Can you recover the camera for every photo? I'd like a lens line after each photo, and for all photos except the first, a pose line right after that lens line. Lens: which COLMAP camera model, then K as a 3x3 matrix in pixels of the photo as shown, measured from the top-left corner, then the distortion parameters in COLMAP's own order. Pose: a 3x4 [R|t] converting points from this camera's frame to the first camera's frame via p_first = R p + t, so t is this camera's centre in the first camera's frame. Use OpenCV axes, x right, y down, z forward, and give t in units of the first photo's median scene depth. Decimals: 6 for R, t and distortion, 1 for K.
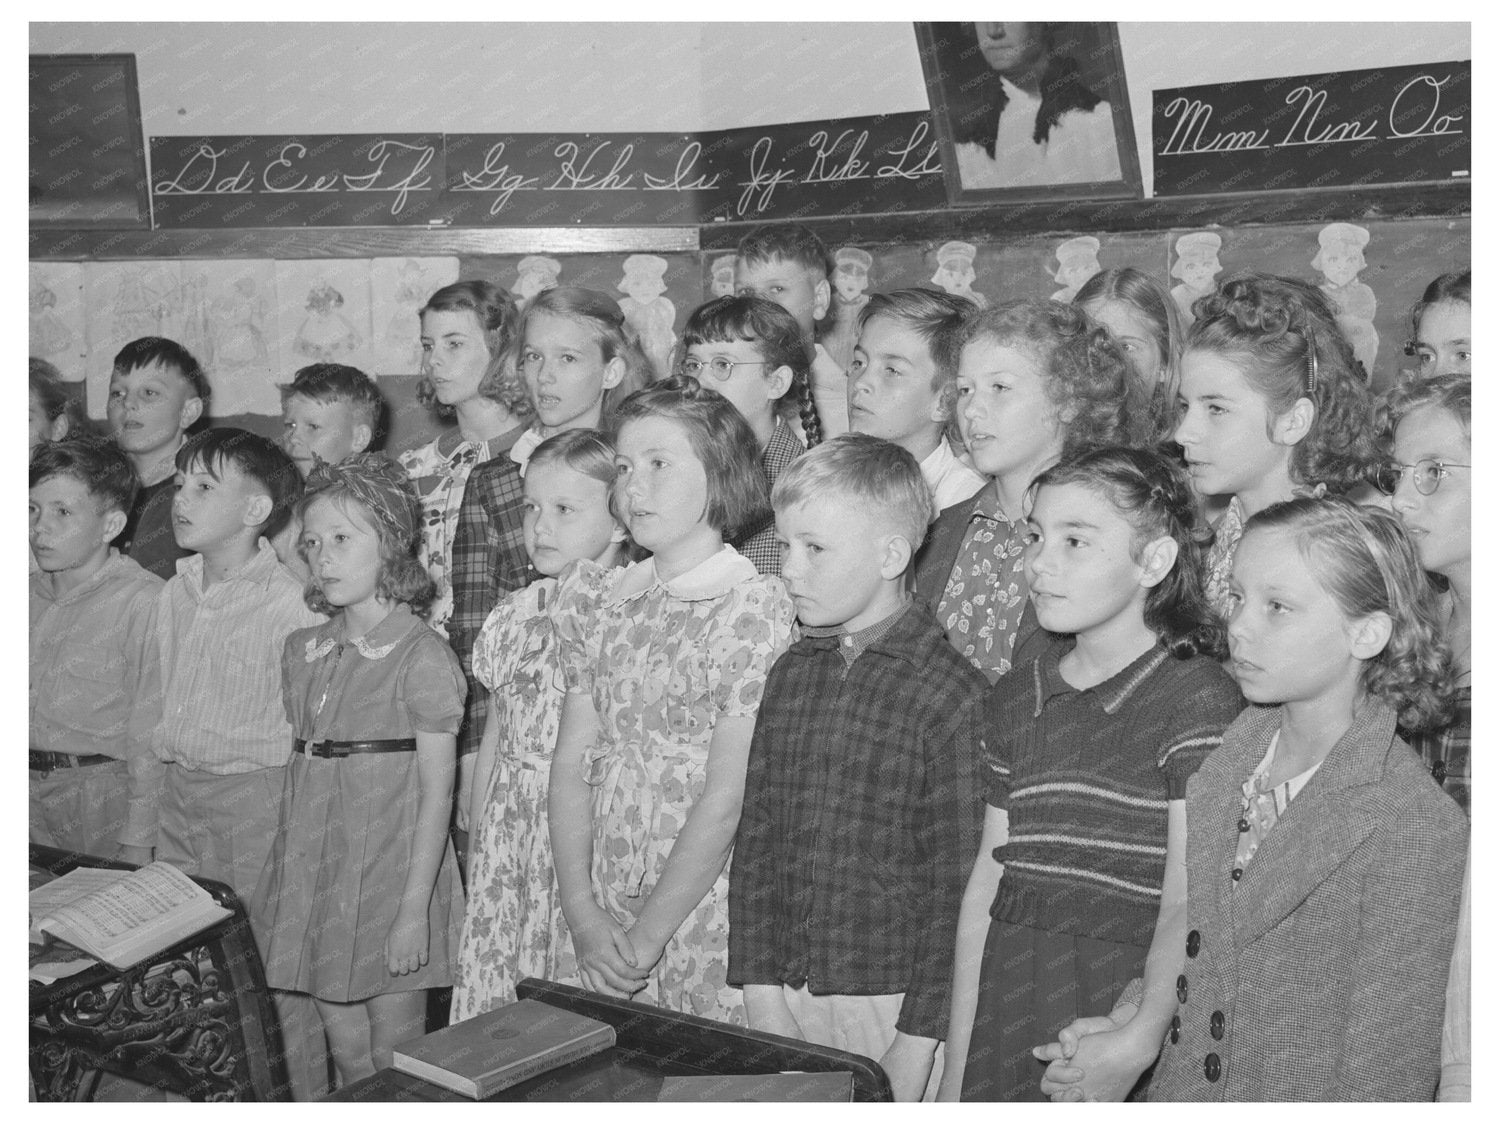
lens RADIAL K [[2365.9, 0, 749.8], [0, 2365.9, 558.7], [0, 0, 1]] dist [-0.013089, 0.000000]
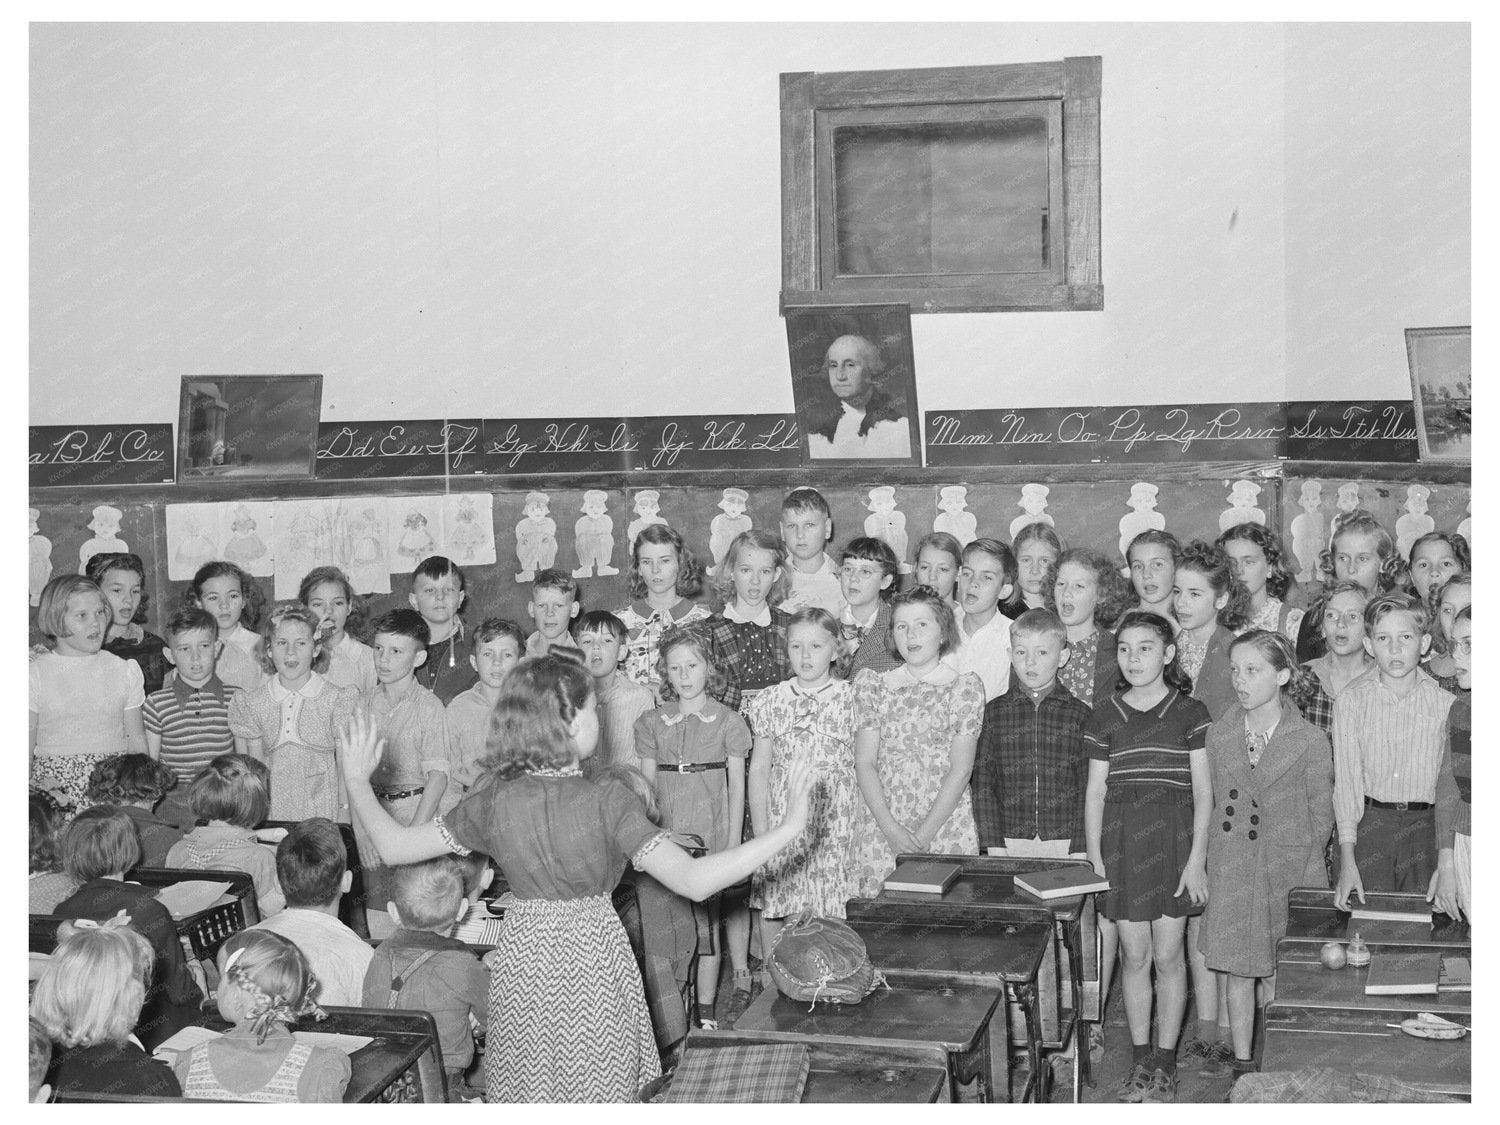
lens RADIAL K [[2365.9, 0, 750.9], [0, 2365.9, 564.6], [0, 0, 1]] dist [-0.013089, 0.000000]
pose [[0.897641, -0.029886, 0.439713, -0.945001], [0.045657, 0.998636, -0.025332, -0.038732], [-0.438356, 0.042815, 0.897781, -0.763330]]
